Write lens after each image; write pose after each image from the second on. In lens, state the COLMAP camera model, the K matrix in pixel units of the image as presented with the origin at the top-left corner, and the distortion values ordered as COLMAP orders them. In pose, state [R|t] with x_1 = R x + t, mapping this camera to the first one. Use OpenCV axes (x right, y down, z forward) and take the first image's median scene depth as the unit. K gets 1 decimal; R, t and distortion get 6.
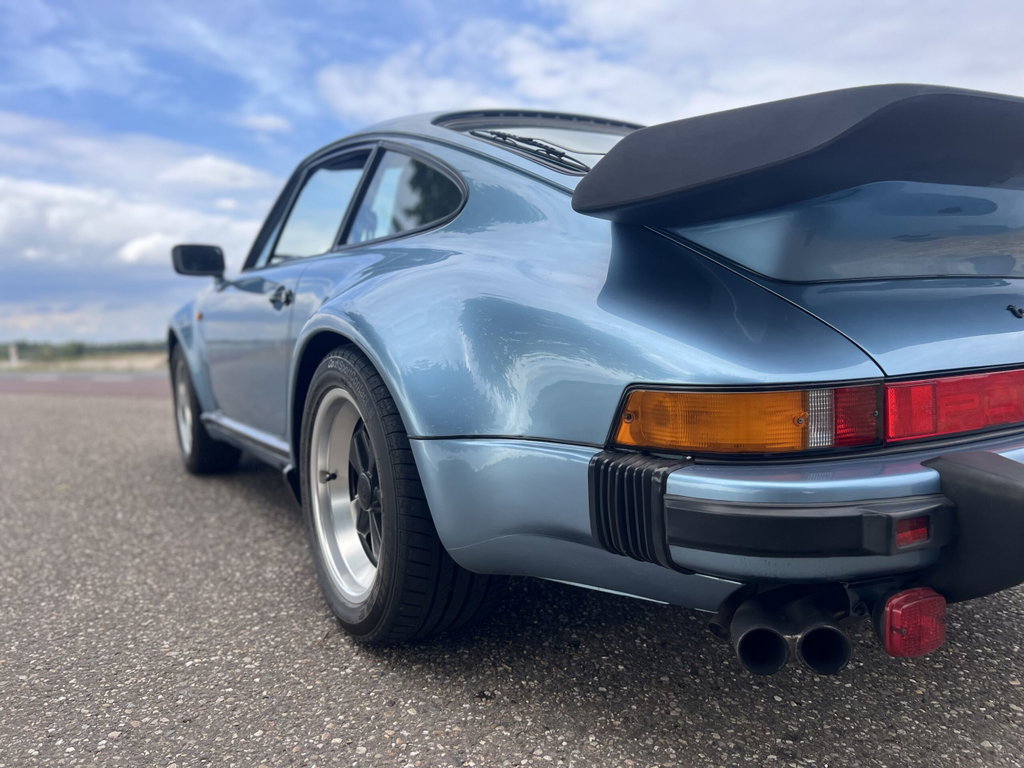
lens RADIAL K [[777.1, 0, 516.1], [0, 777.1, 393.9], [0, 0, 1]] dist [0.042367, -0.055560]
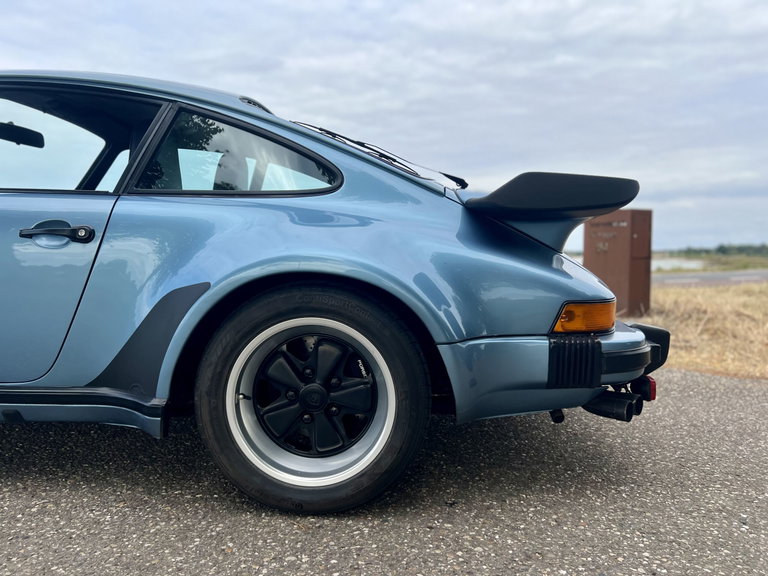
lens RADIAL K [[576.7, 0, 390.7], [0, 576.7, 285.8], [0, 0, 1]] dist [0.046919, -0.055451]
pose [[0.553811, -0.023134, 0.832321, -1.180195], [0.052786, 0.998579, -0.007367, -0.057089], [-0.830968, 0.048014, 0.554245, 0.471082]]
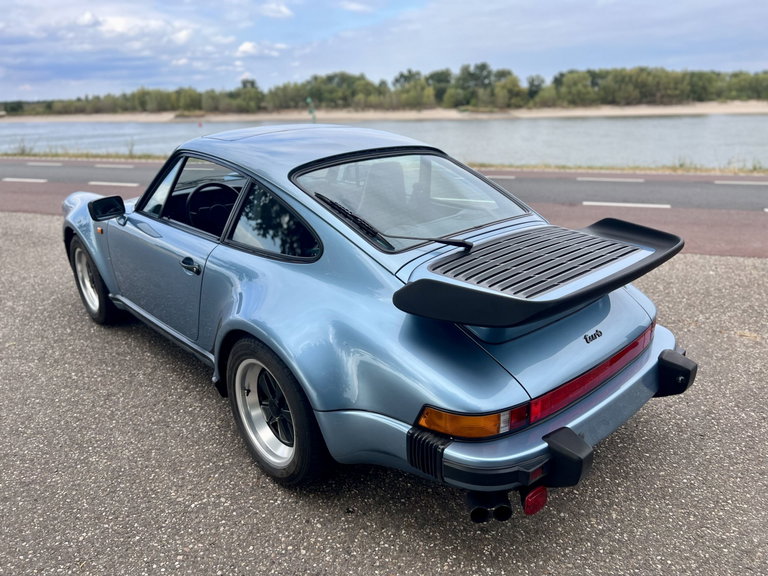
lens RADIAL K [[578.7, 0, 392.6], [0, 578.7, 289.6], [0, 0, 1]] dist [0.040696, -0.047657]
pose [[0.979192, -0.048768, 0.196991, -0.230251], [0.000182, 0.970907, 0.239456, -0.642764], [-0.202938, -0.234437, 0.950713, -0.437384]]
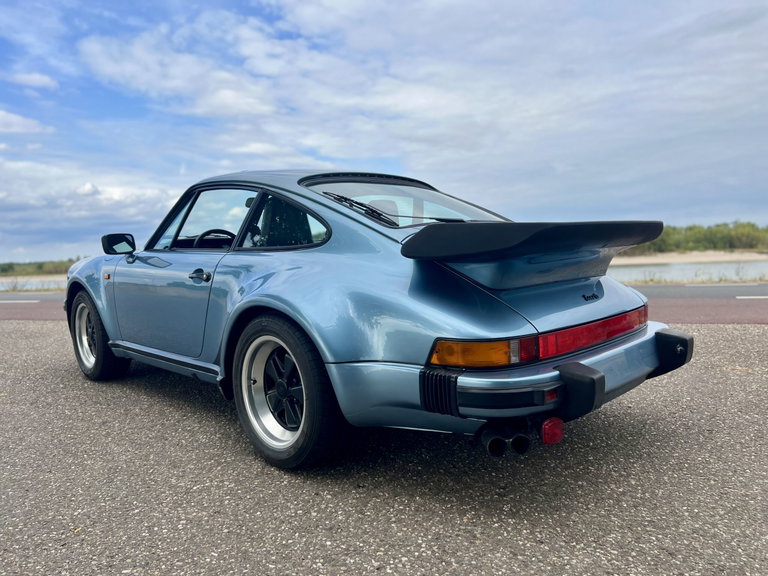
lens RADIAL K [[576.7, 0, 390.7], [0, 576.7, 285.8], [0, 0, 1]] dist [0.046919, -0.055451]
pose [[0.972728, -0.017165, 0.231313, -0.335852], [0.022109, 0.999579, -0.018801, -0.122216], [-0.230892, 0.023402, 0.972698, -0.565198]]
